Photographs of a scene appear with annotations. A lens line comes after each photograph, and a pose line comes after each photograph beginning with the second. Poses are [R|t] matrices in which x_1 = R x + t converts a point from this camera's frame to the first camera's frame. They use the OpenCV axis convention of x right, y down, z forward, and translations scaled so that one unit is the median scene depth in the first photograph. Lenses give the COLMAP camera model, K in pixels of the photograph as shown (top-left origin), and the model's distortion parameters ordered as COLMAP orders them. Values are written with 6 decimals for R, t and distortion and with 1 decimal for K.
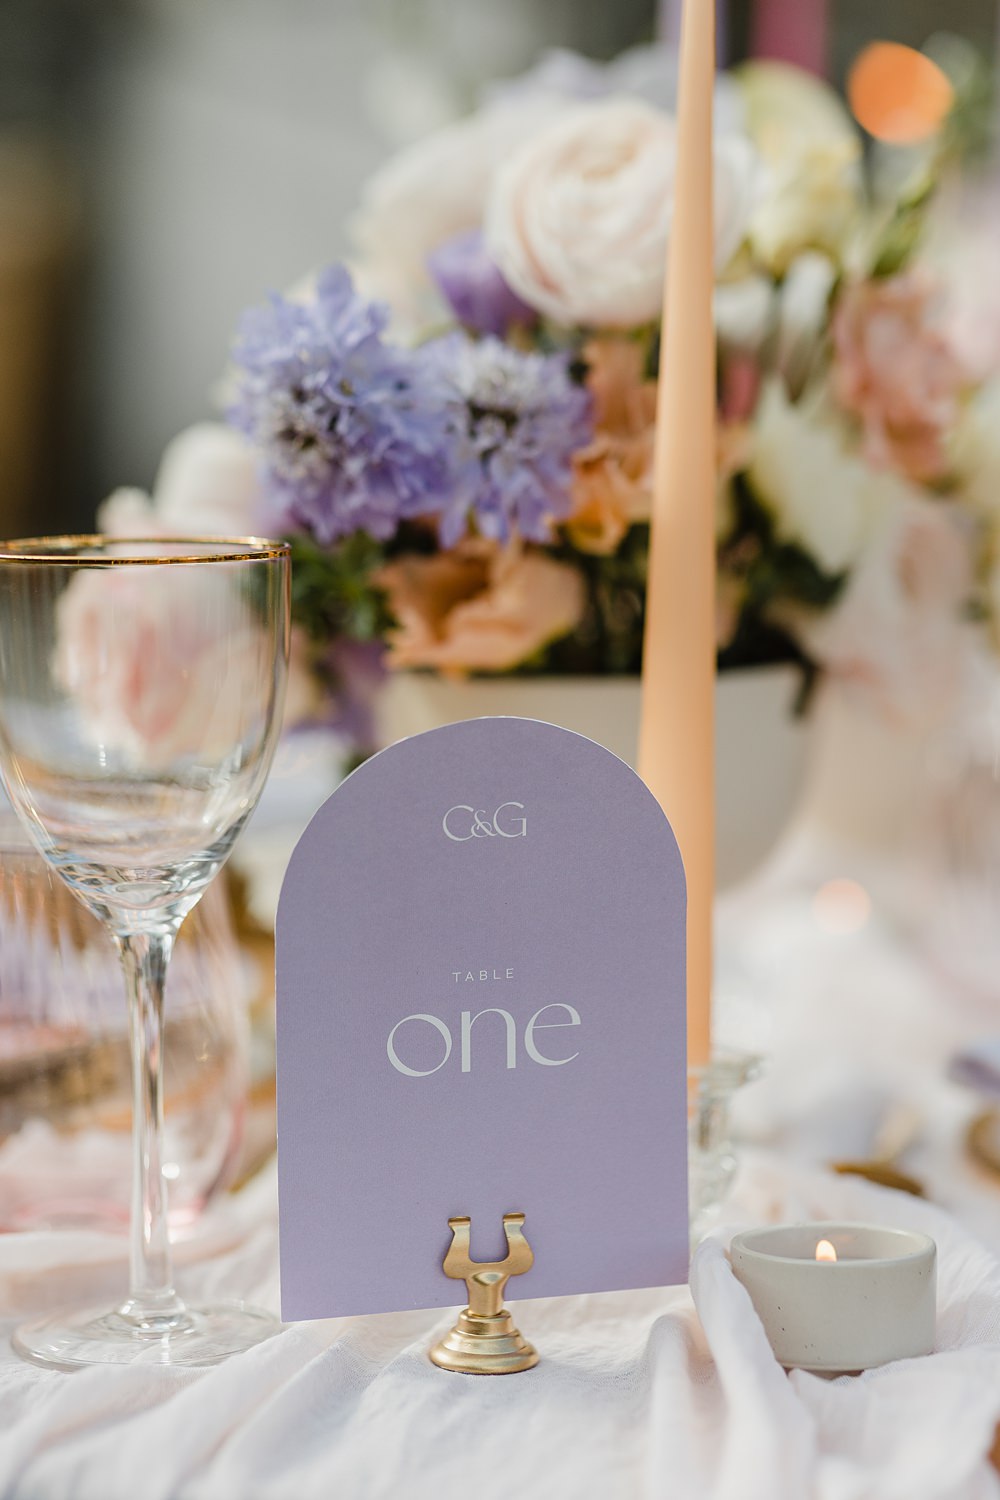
lens RADIAL K [[4777.7, 0, 500.0], [0, 4777.7, 750.0], [0, 0, 1]] dist [-0.004975, -1.181913]
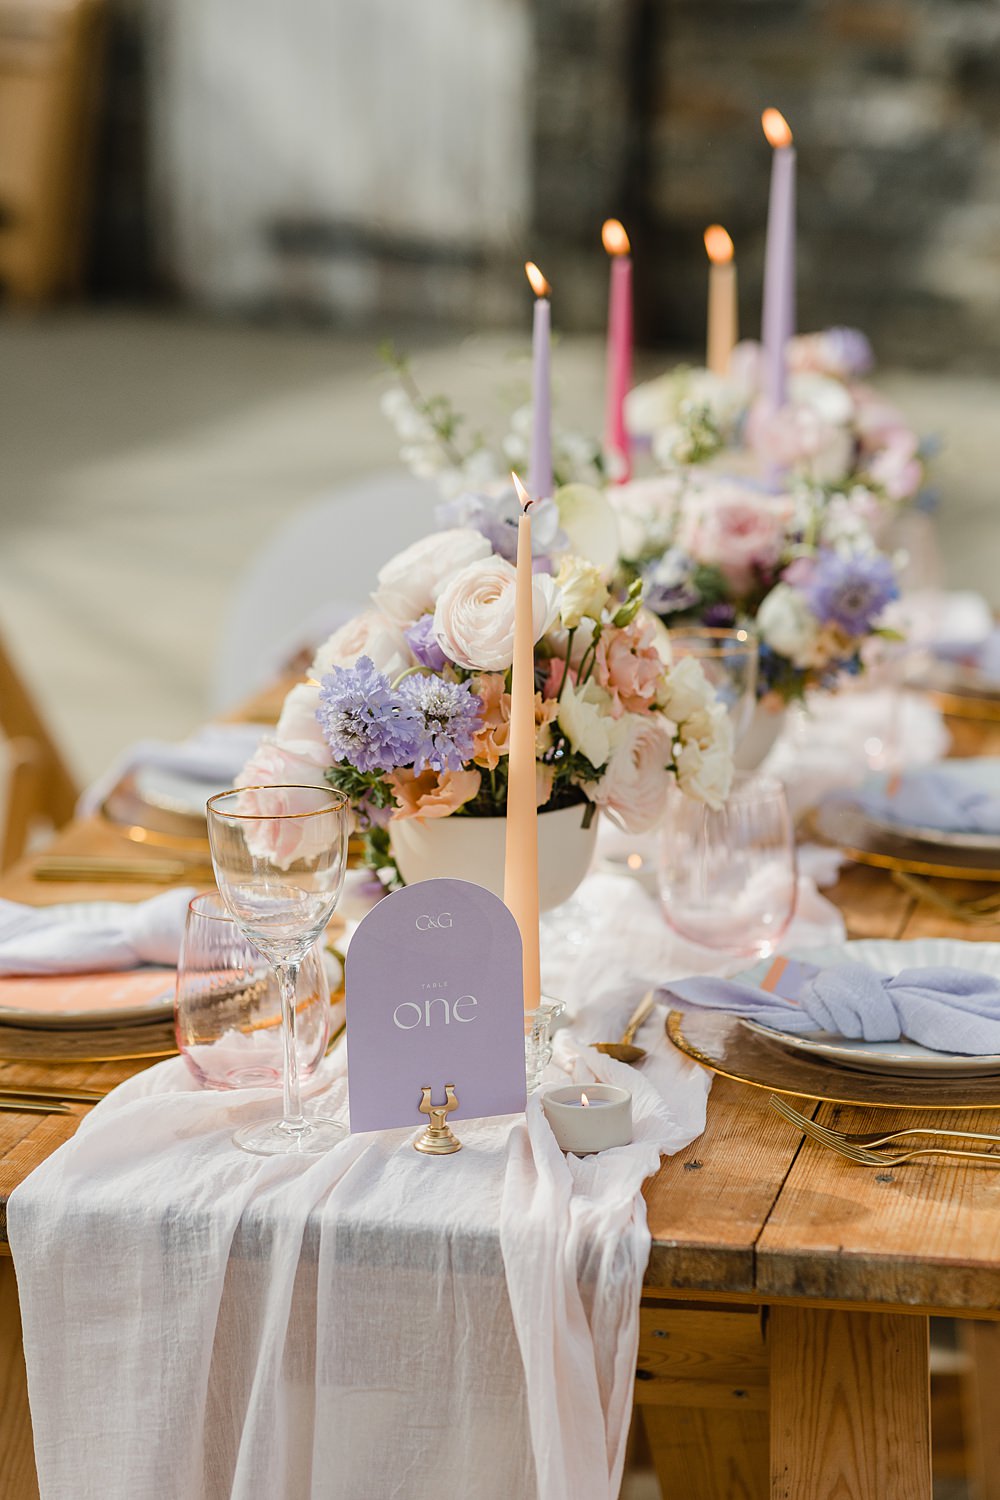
lens RADIAL K [[4777.7, 0, 500.0], [0, 4777.7, 750.0], [0, 0, 1]] dist [-0.004975, -1.181913]
pose [[0.999863, -0.016085, -0.003898, 0.036383], [0.016400, 0.994600, 0.102475, -0.281819], [0.002228, -0.102525, 0.994728, -1.206016]]
